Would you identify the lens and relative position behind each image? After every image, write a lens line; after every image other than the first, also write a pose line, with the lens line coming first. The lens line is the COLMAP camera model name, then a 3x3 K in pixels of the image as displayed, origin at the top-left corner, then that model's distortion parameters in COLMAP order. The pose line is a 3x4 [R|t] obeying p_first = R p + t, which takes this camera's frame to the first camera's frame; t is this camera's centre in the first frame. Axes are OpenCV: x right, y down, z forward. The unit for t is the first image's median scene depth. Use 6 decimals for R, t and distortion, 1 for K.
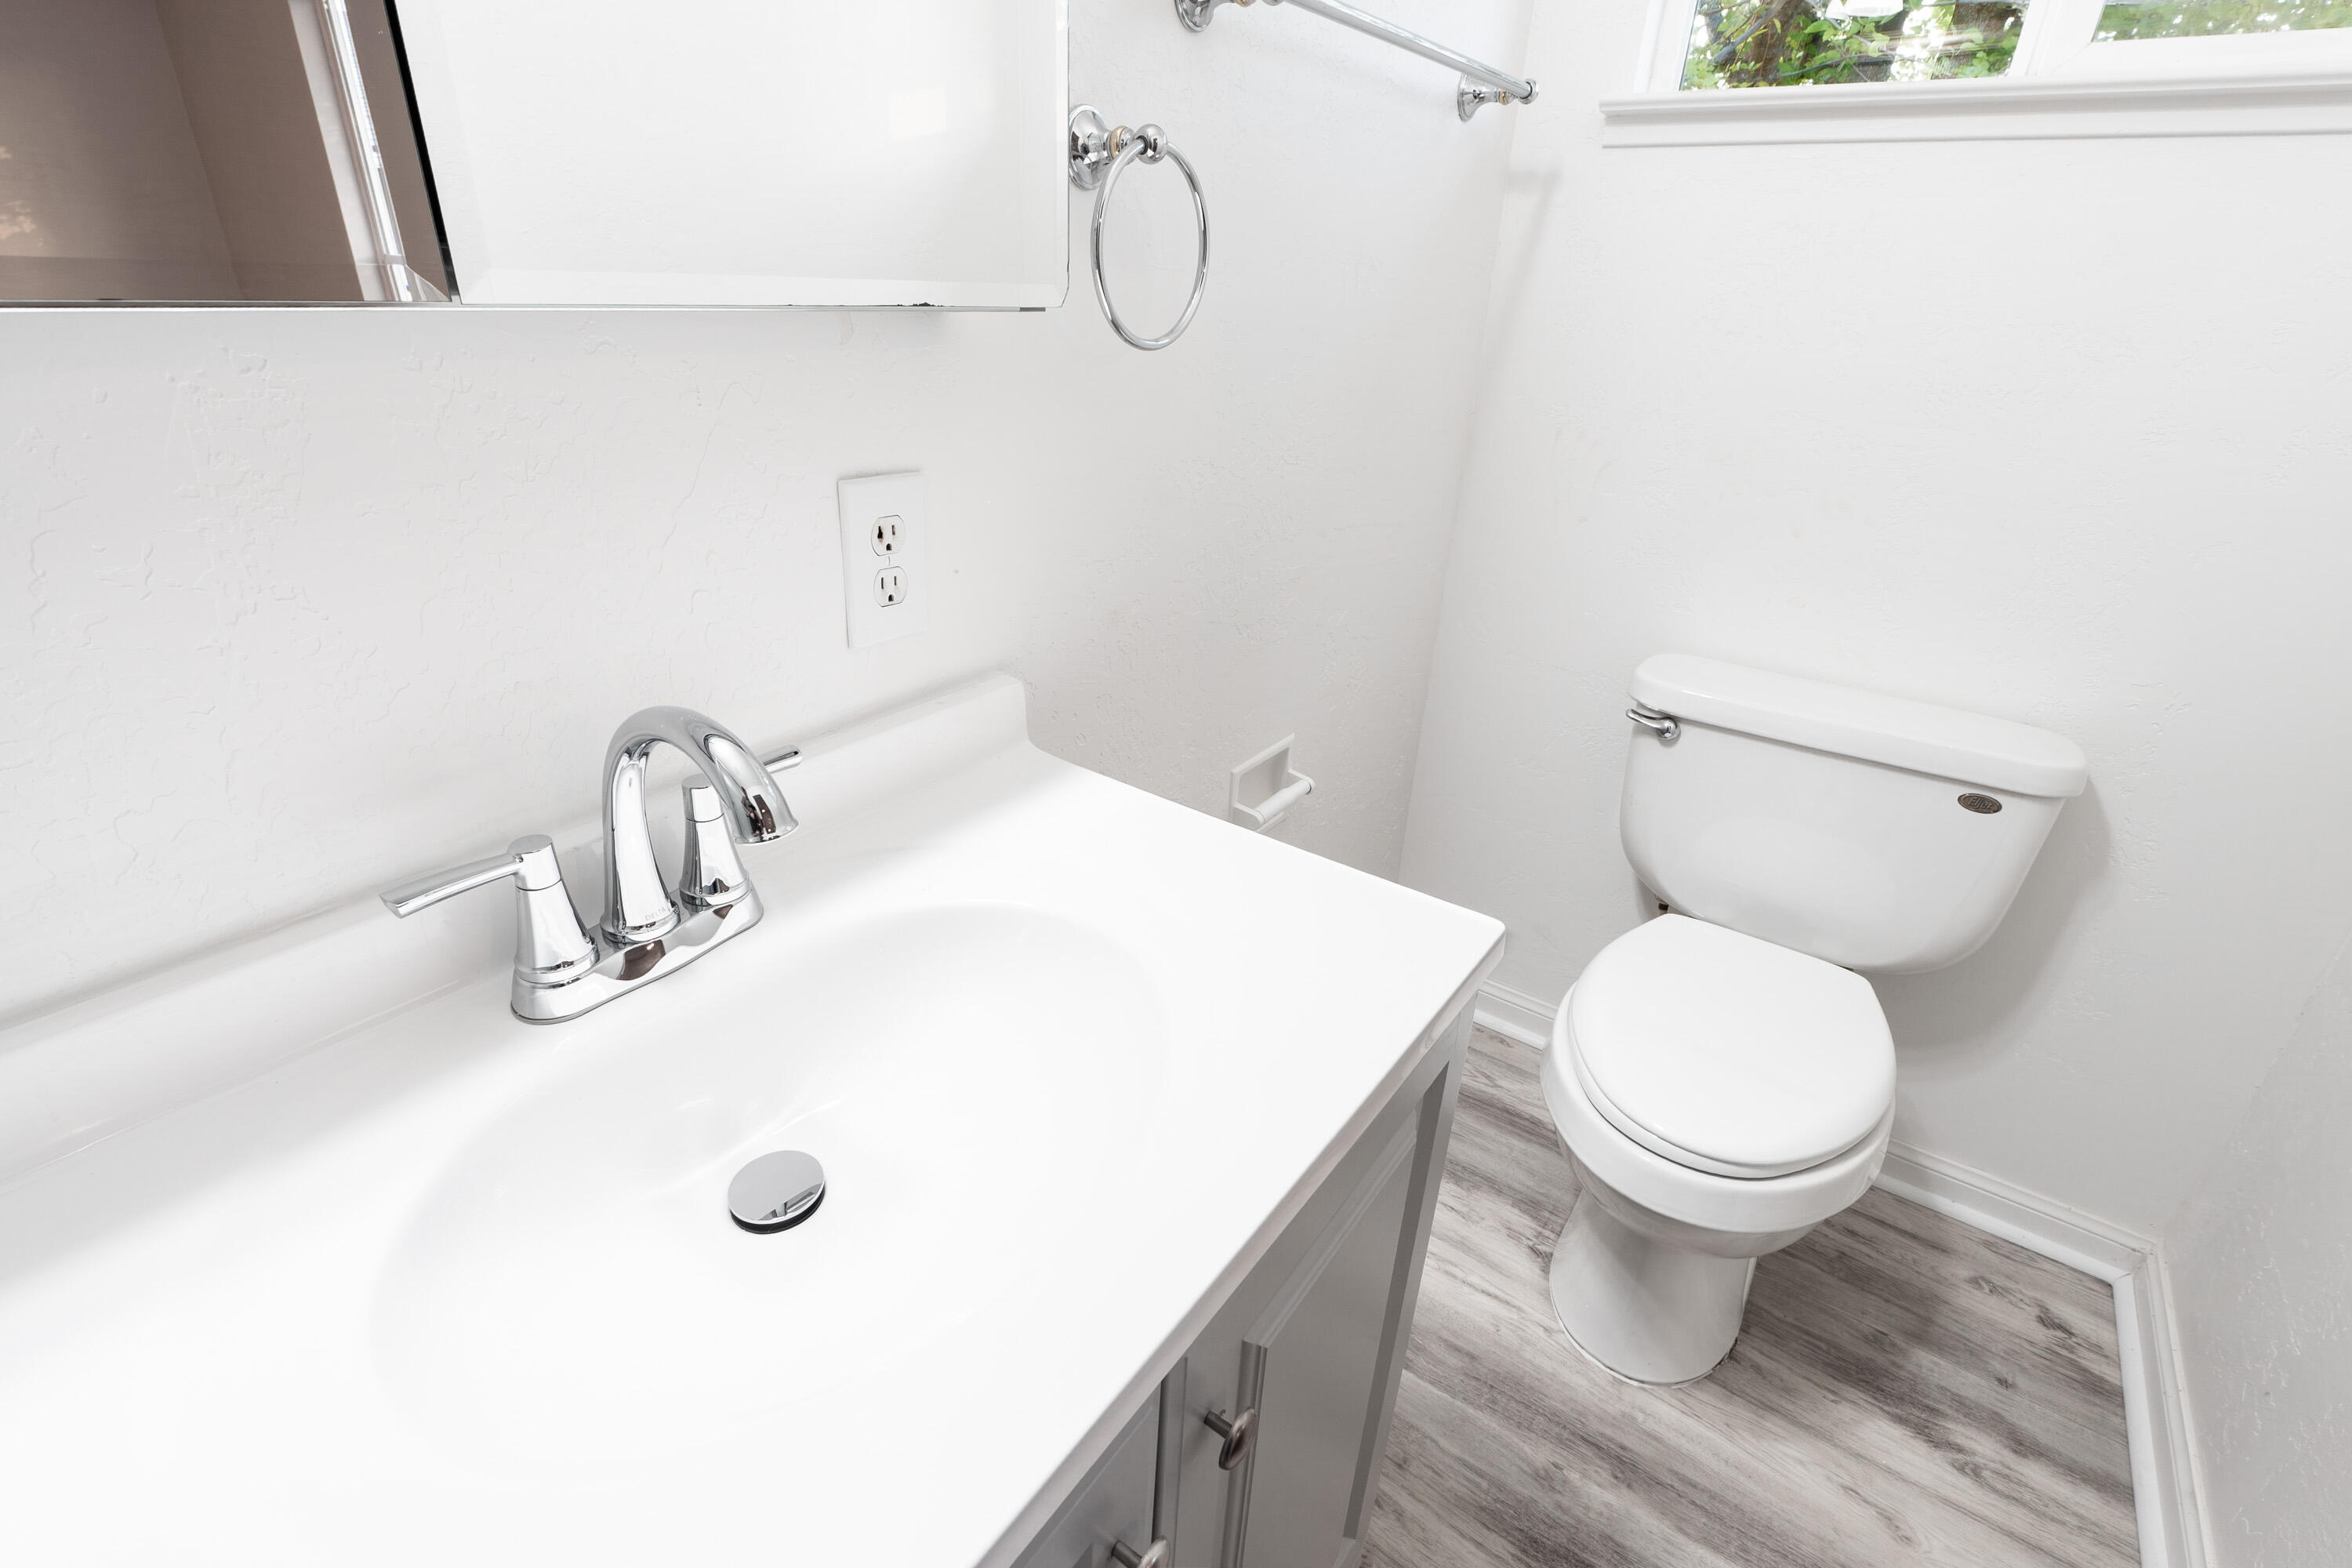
lens RADIAL K [[1060.1, 0, 1175.4], [0, 1060.1, 783.0], [0, 0, 1]] dist [-0.011497, 0.000472]
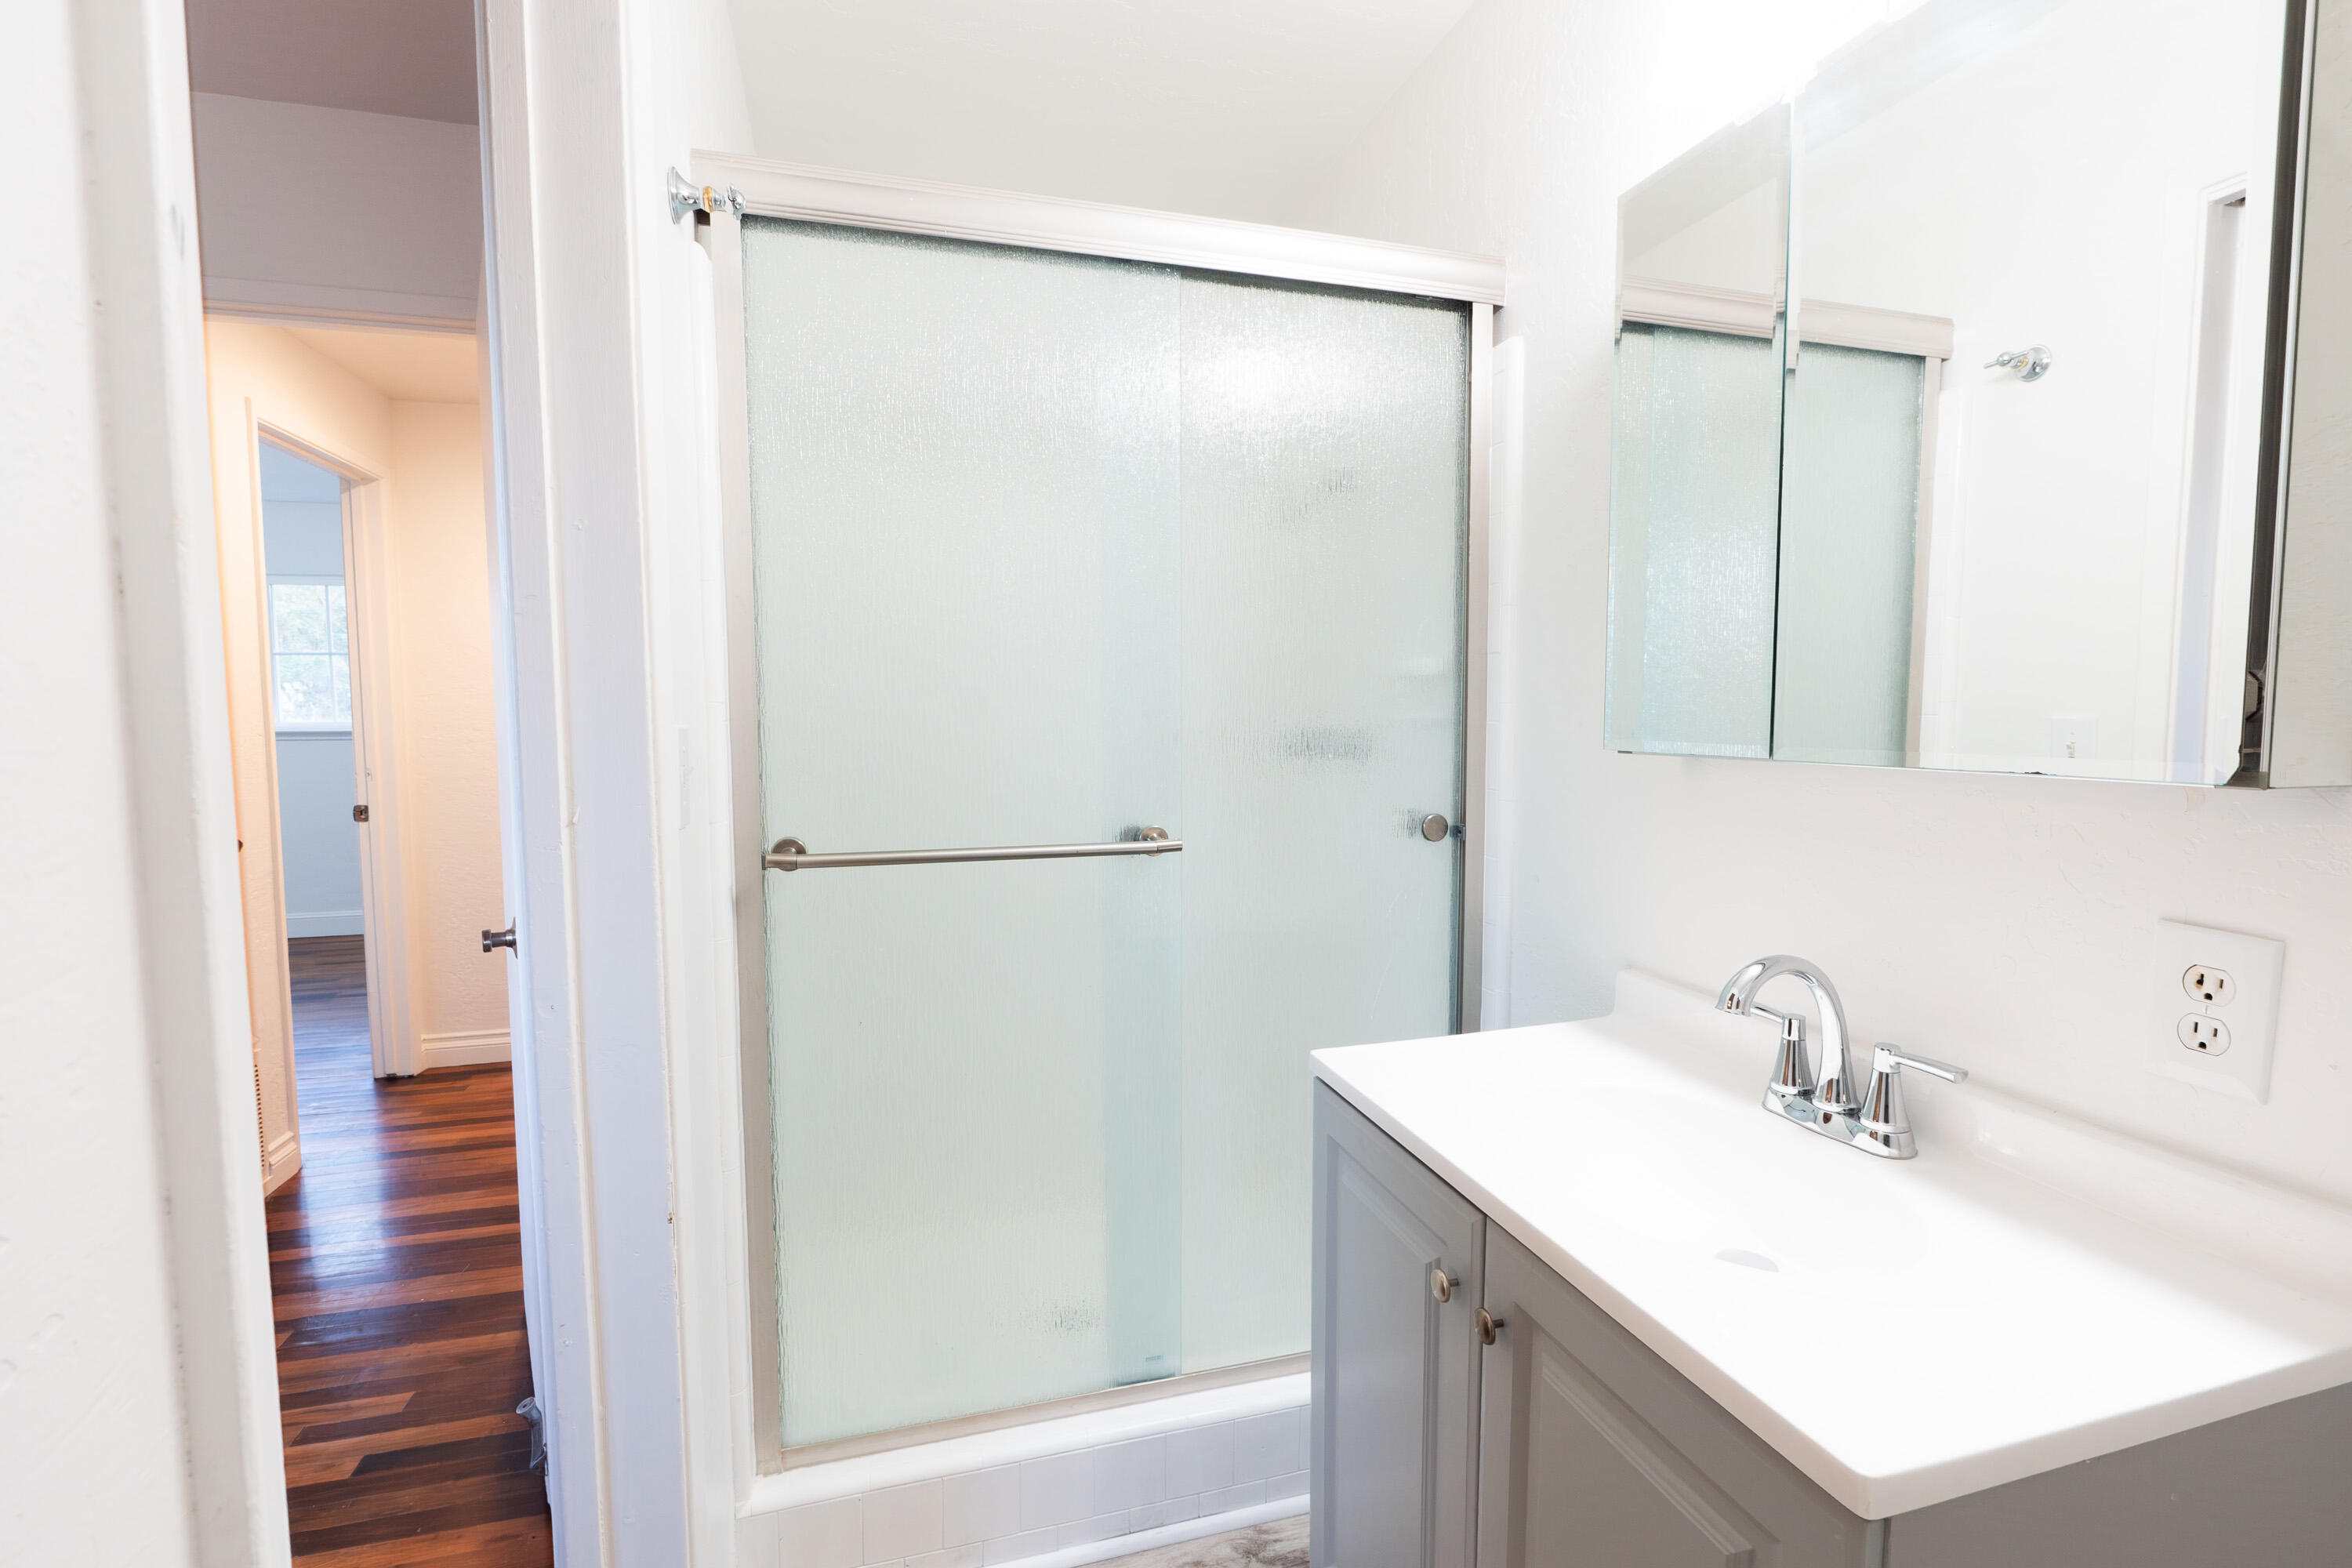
lens RADIAL K [[1060.1, 0, 1175.2], [0, 1060.1, 788.3], [0, 0, 1]] dist [-0.011497, 0.000472]
pose [[-0.612021, 0.015587, -0.790688, 1.131281], [-0.361121, 0.883976, 0.296947, -0.339142], [0.703578, 0.467272, -0.535383, 0.743084]]
